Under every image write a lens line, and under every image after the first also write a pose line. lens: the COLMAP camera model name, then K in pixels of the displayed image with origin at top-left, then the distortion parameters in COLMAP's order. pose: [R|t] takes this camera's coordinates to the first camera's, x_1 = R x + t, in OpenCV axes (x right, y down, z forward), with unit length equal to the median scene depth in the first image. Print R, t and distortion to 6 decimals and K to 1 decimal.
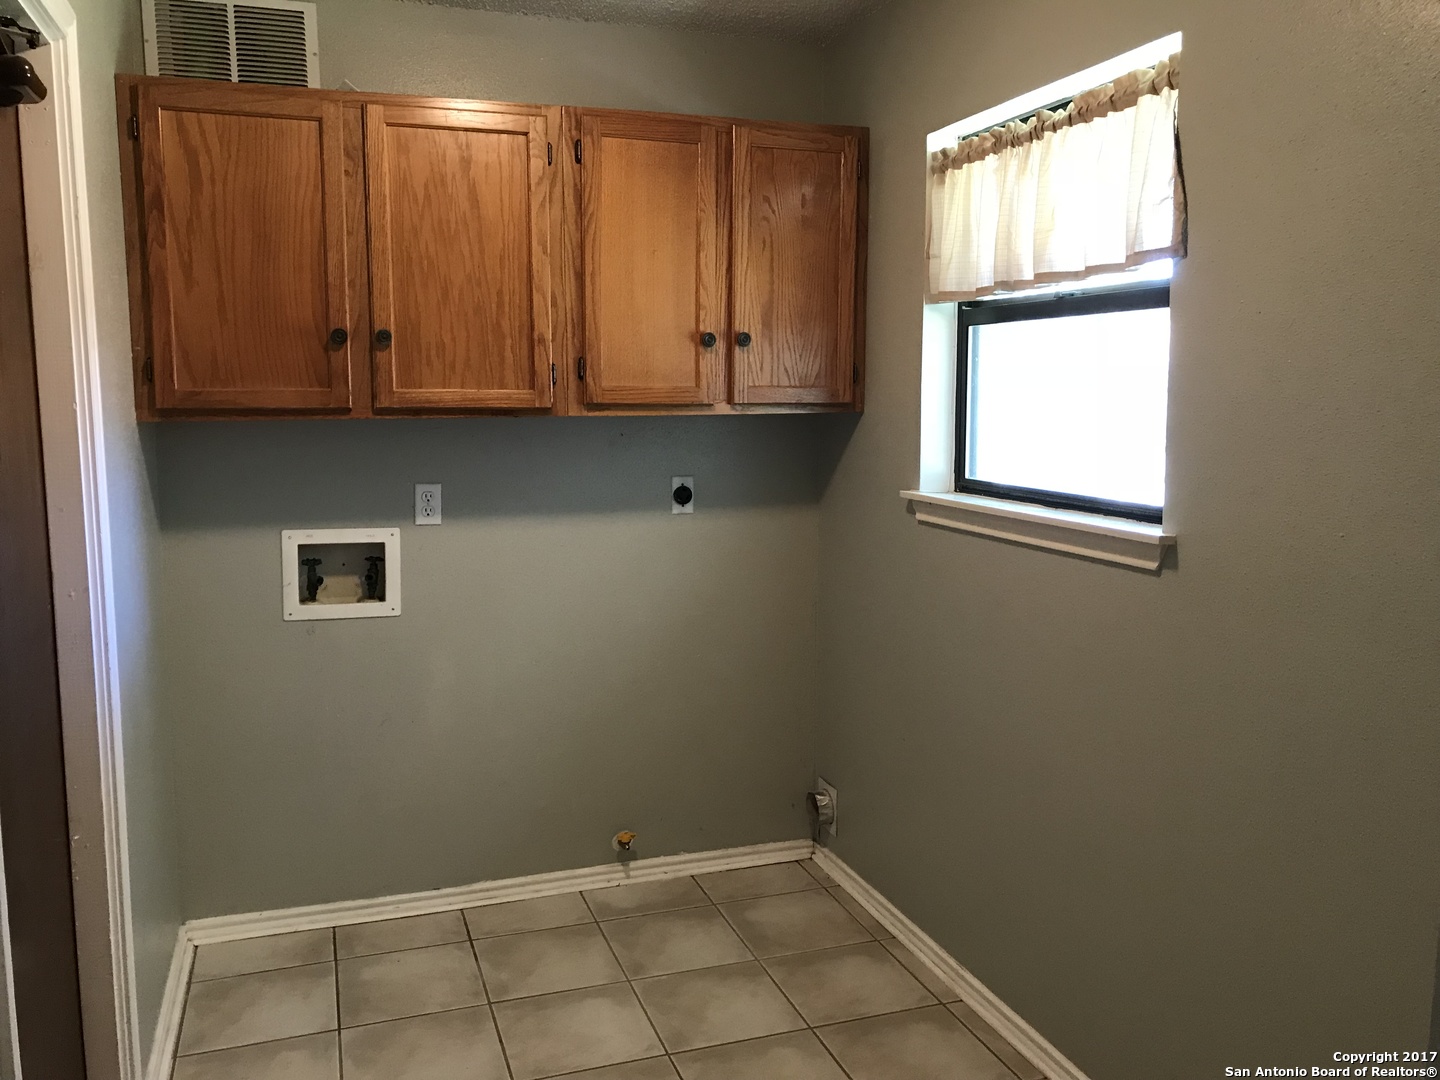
lens RADIAL K [[1185.8, 0, 714.7], [0, 1185.8, 542.5], [0, 0, 1]] dist [0.025834, -0.008745]
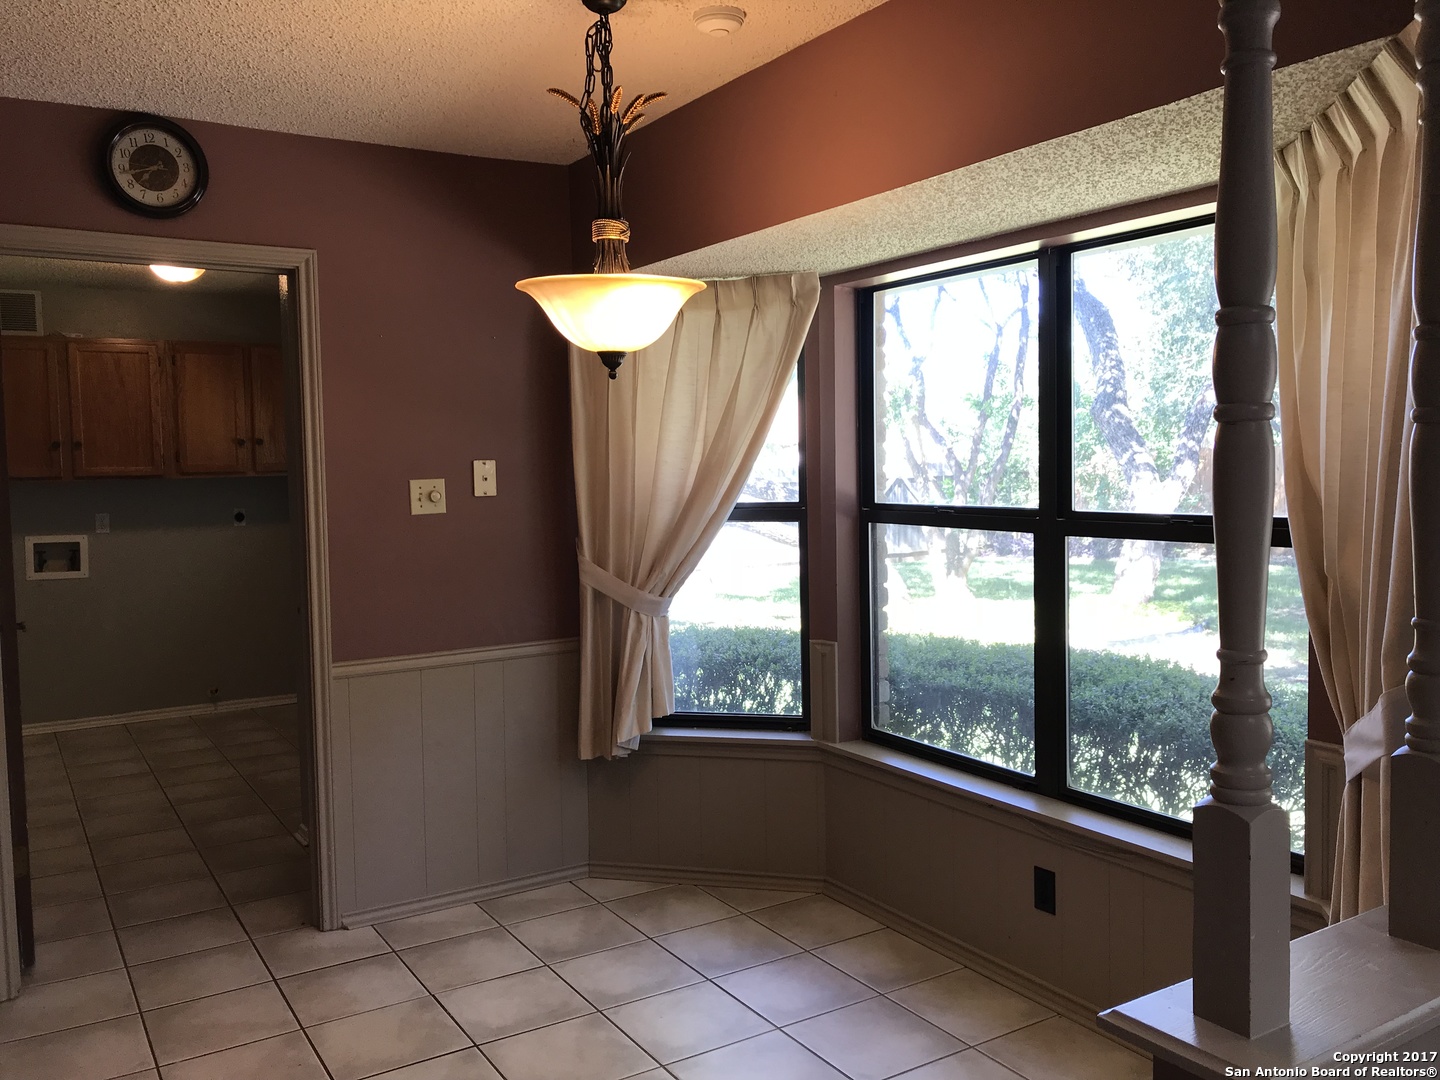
lens RADIAL K [[1185.8, 0, 720.6], [0, 1185.8, 527.8], [0, 0, 1]] dist [0.025834, -0.008745]
pose [[0.973726, -0.035834, 0.224887, 0.364101], [0.054272, 0.995603, -0.076351, 0.206333], [-0.221163, 0.086550, 0.971389, -1.347794]]
